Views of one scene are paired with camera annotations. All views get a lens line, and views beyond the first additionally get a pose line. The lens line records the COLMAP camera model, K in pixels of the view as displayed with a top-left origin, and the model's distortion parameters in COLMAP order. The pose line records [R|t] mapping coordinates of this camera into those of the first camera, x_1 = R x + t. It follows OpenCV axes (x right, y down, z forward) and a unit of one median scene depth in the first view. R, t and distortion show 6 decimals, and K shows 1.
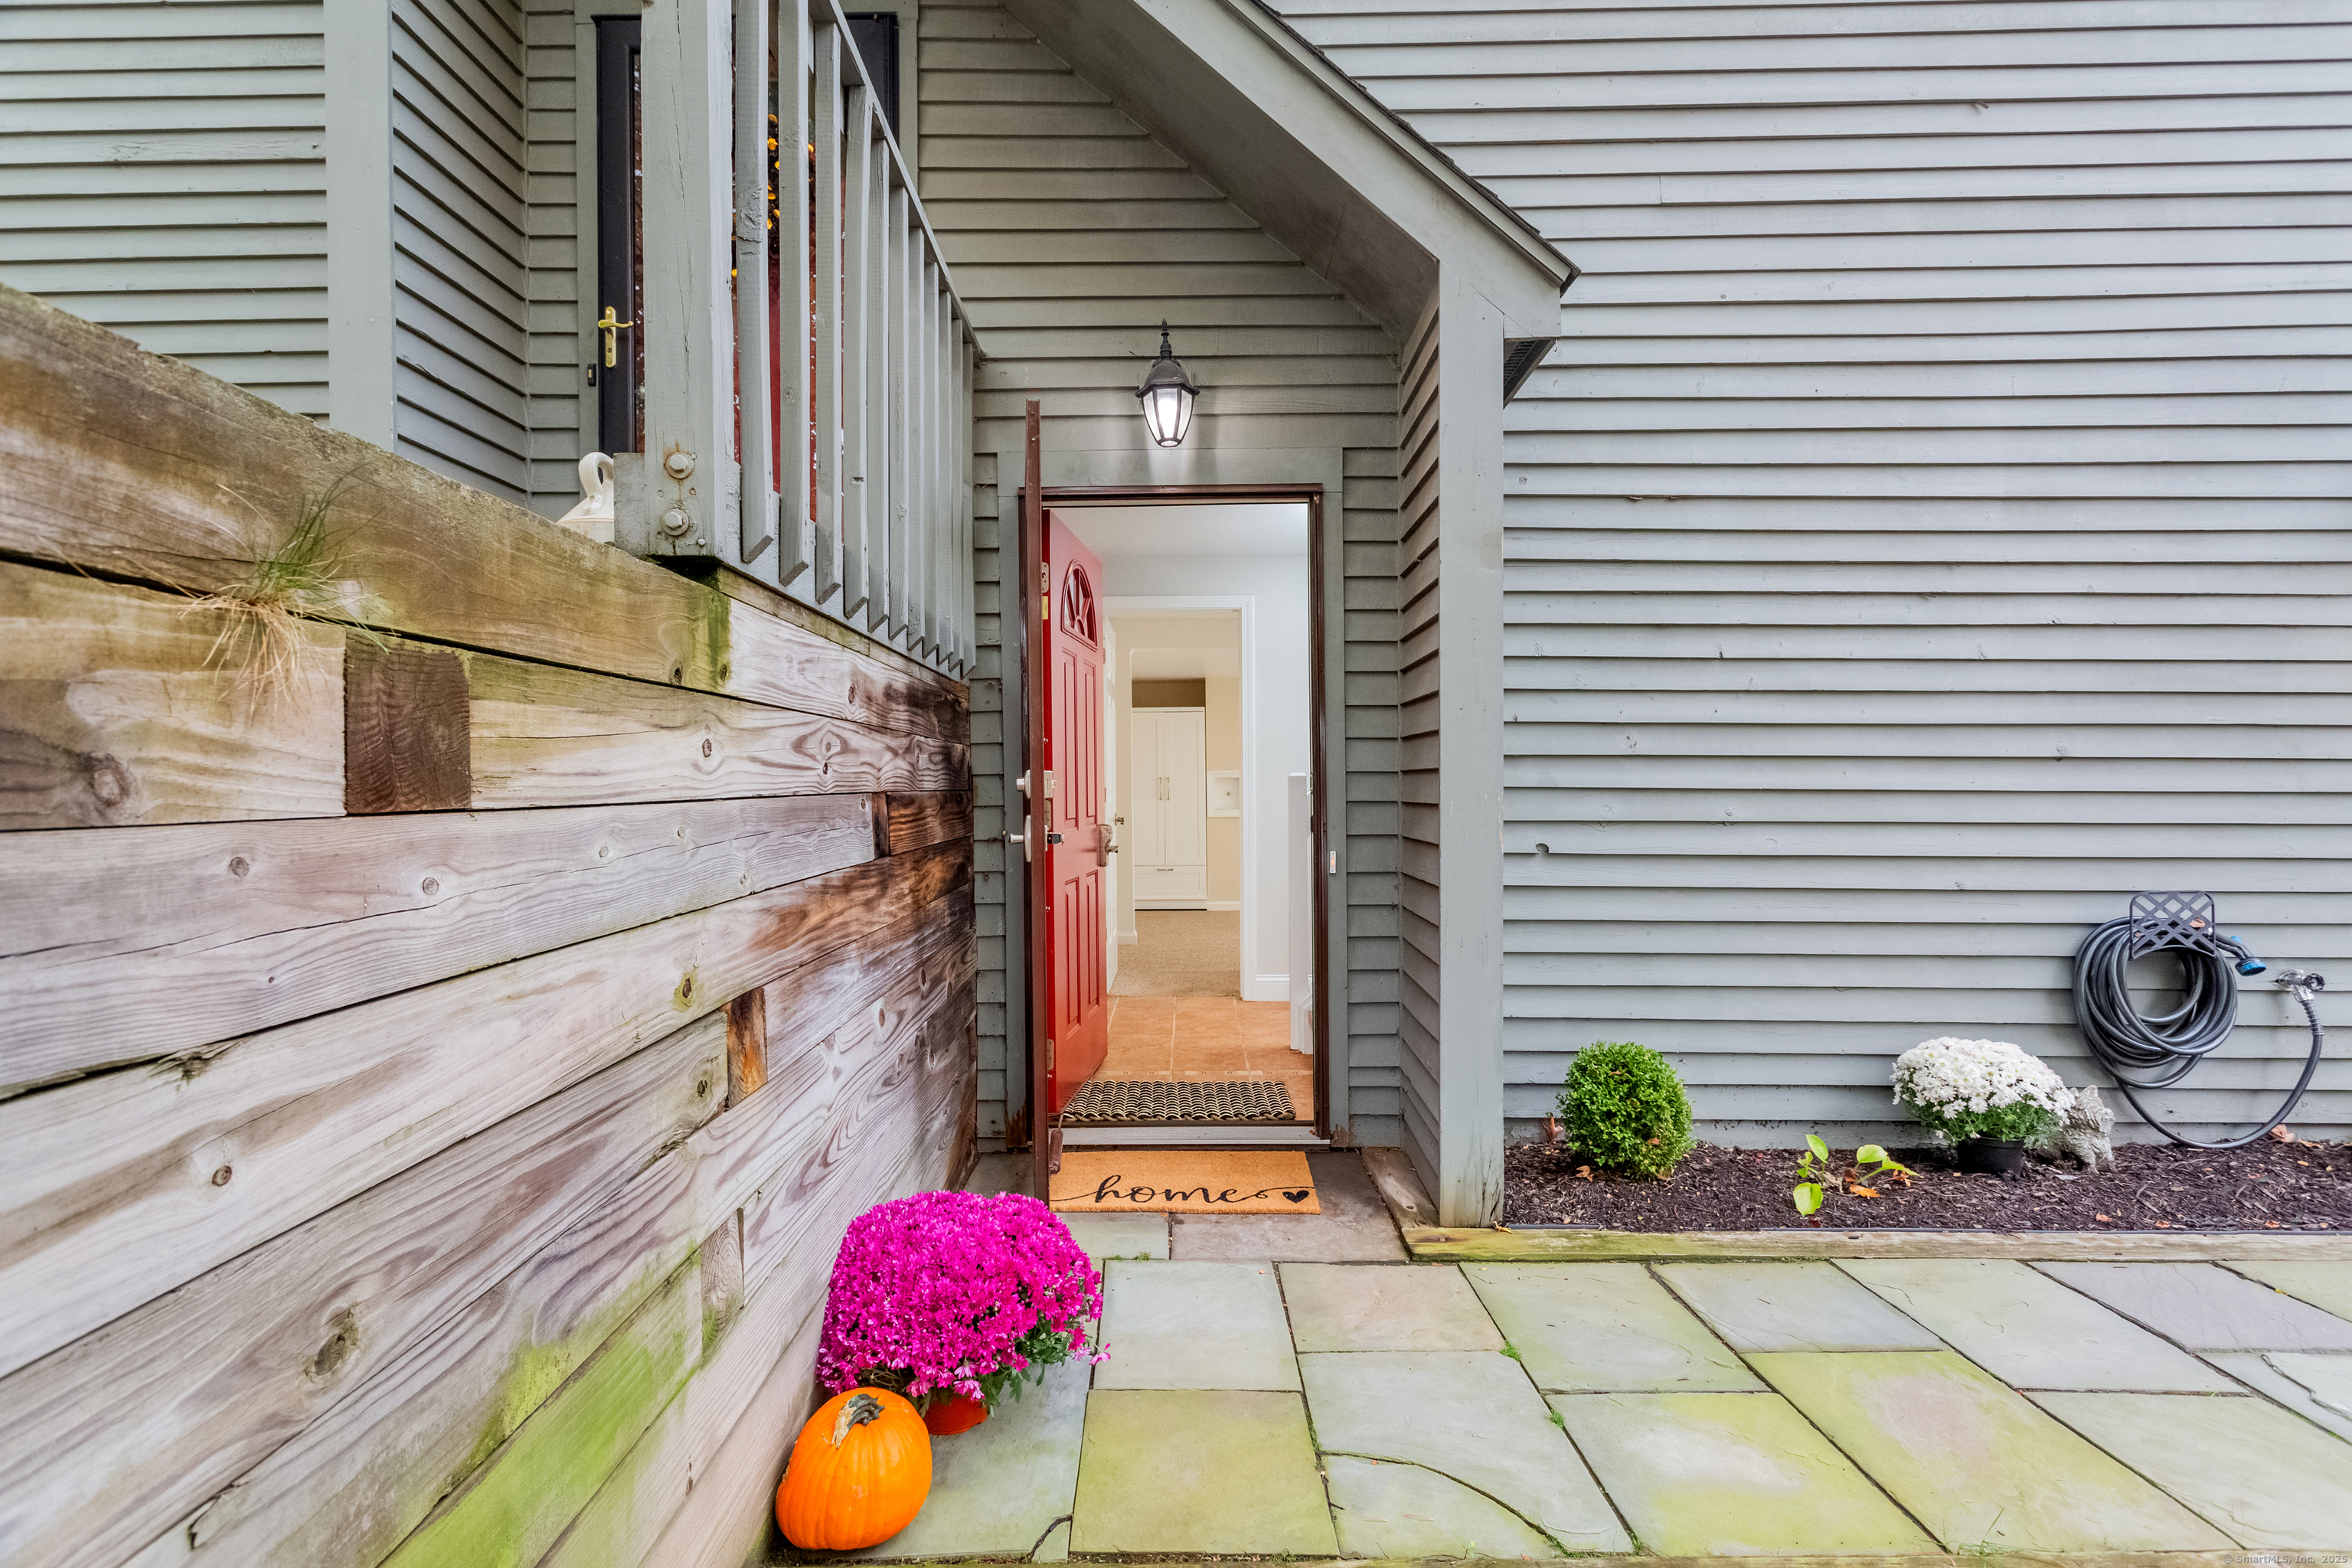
lens RADIAL K [[1109.5, 0, 1176.0], [0, 1109.5, 784.0], [0, 0, 1]] dist [-0.002529, 0.004484]
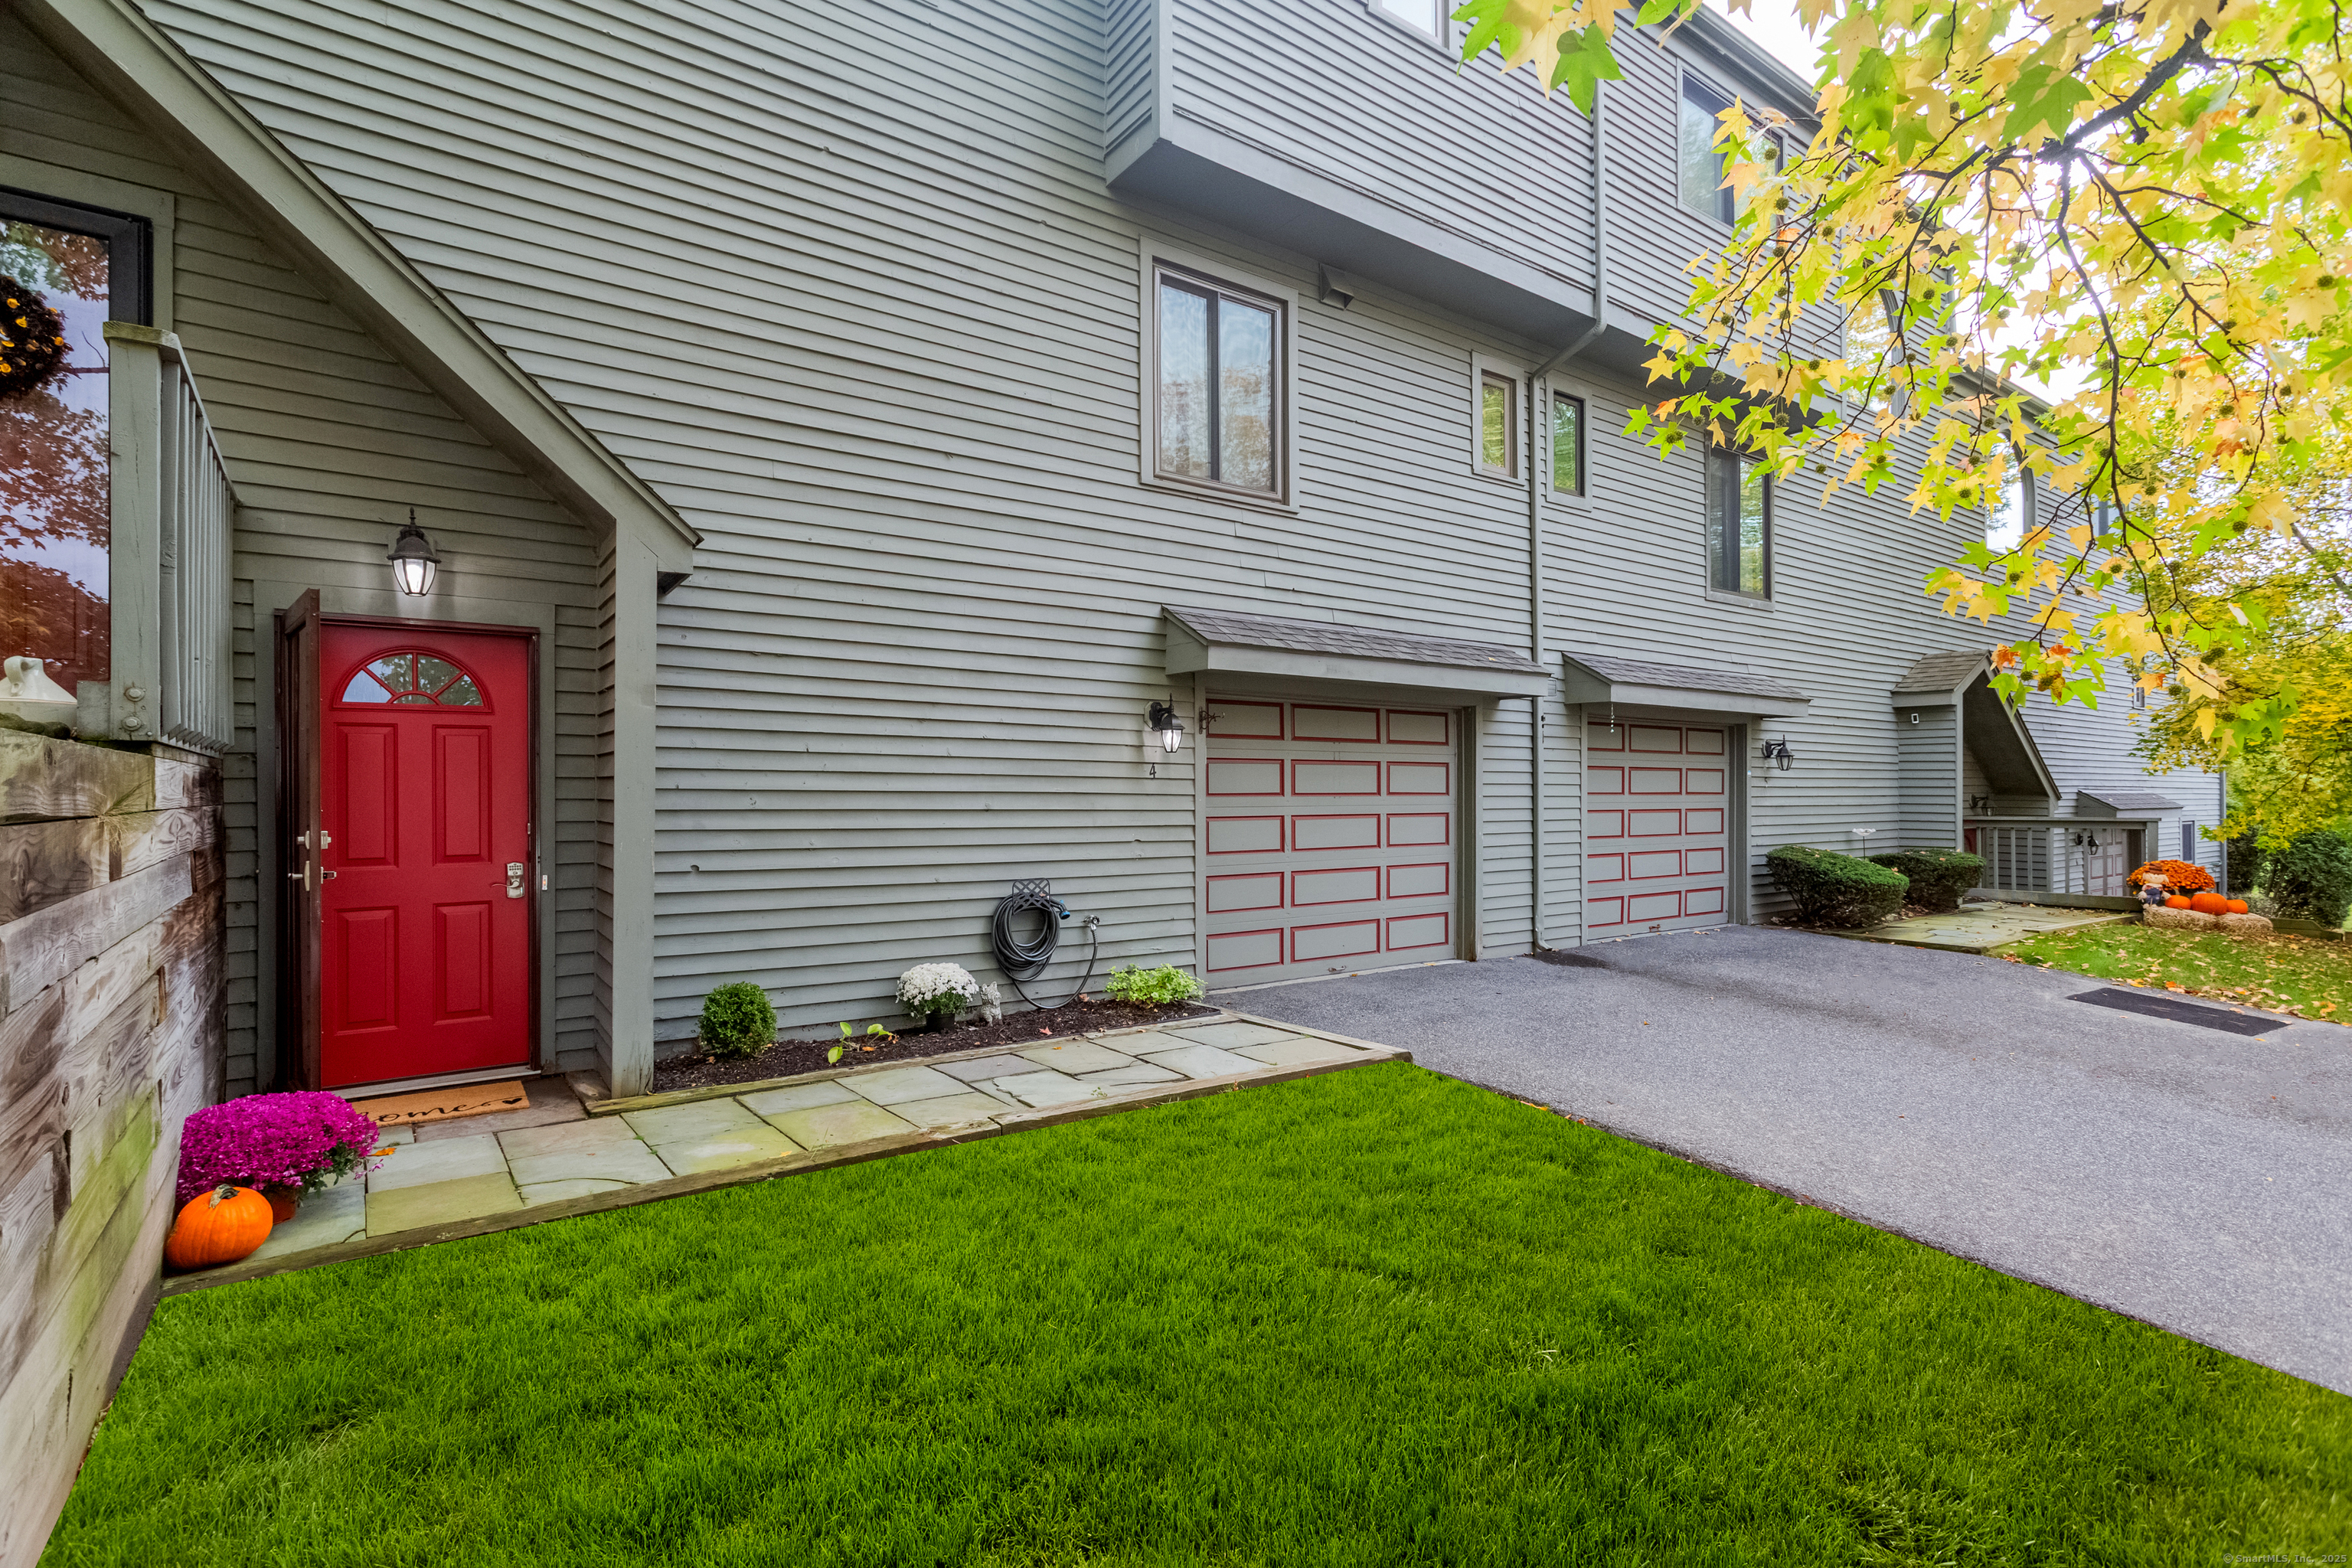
lens RADIAL K [[1109.5, 0, 1176.0], [0, 1109.5, 784.0], [0, 0, 1]] dist [-0.002529, 0.004484]
pose [[0.810148, 0.009085, 0.586155, -0.049189], [-0.003808, 0.999940, -0.010236, -0.053489], [-0.586213, 0.006060, 0.810135, -0.754708]]
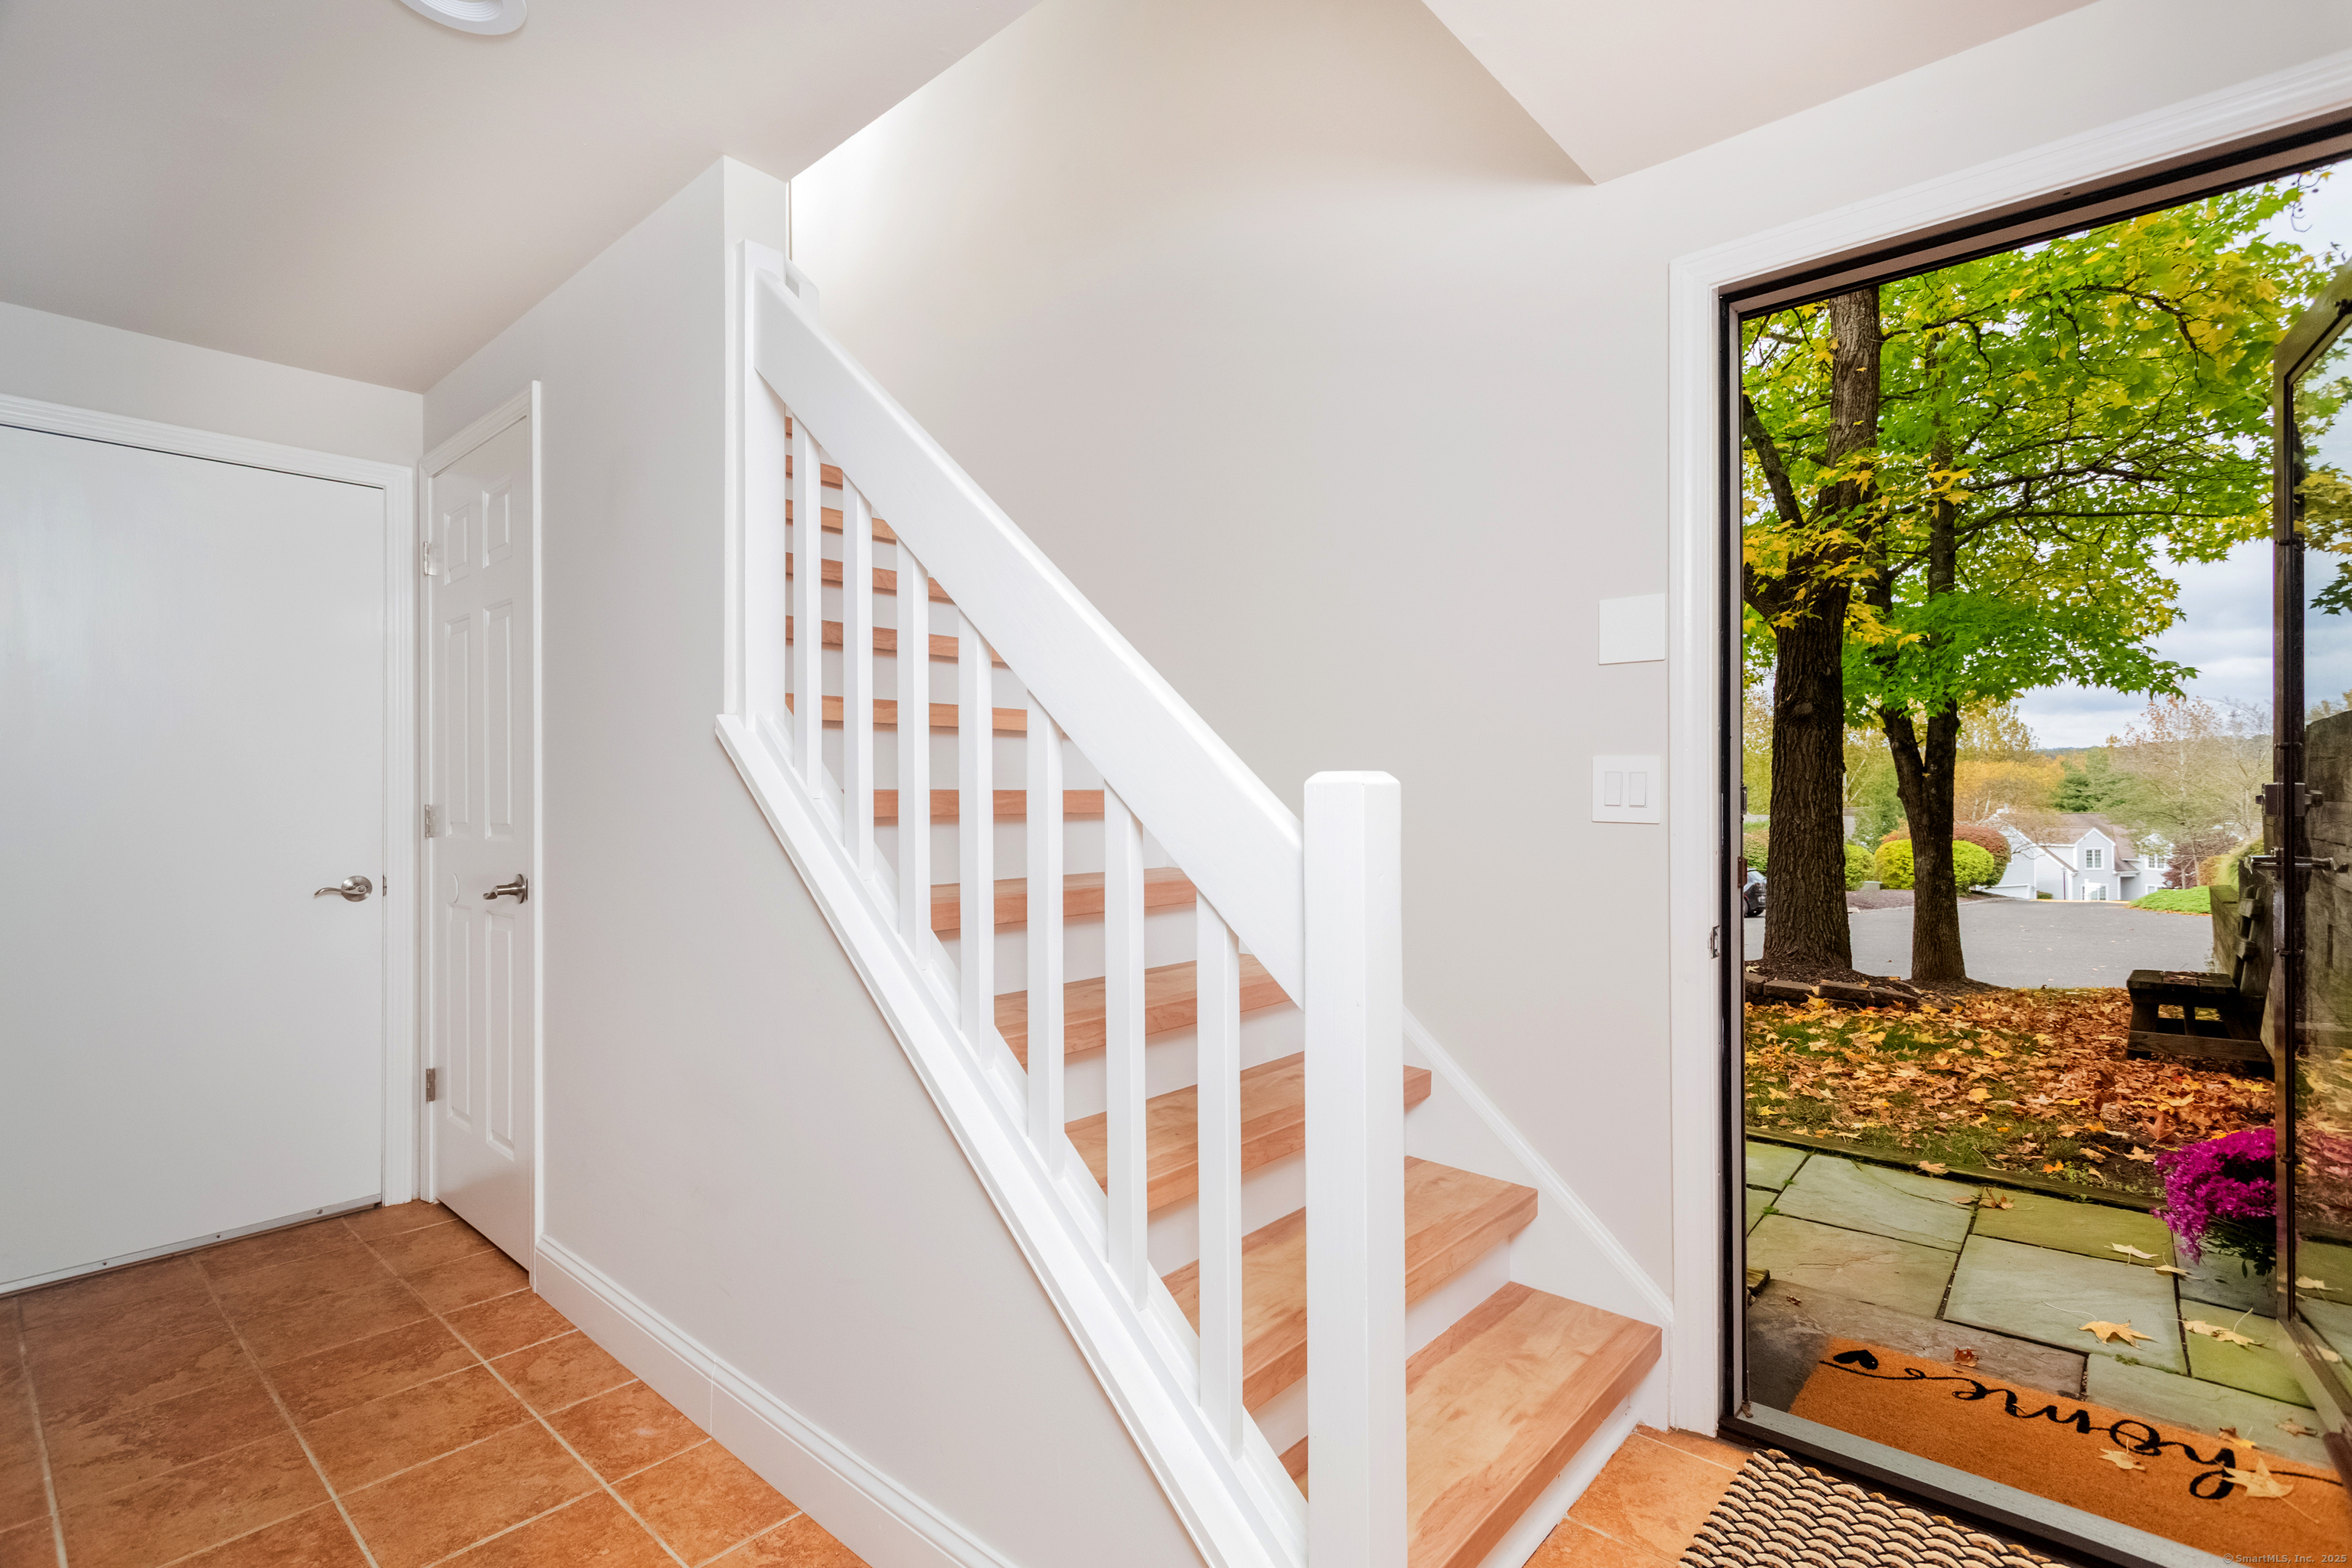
lens RADIAL K [[1109.5, 0, 1176.0], [0, 1109.5, 784.0], [0, 0, 1]] dist [-0.002529, 0.004484]
pose [[-0.755890, 0.009563, 0.654629, -0.032153], [0.008503, 0.999952, -0.004790, -0.010699], [-0.654644, 0.001946, -0.755935, 1.675040]]
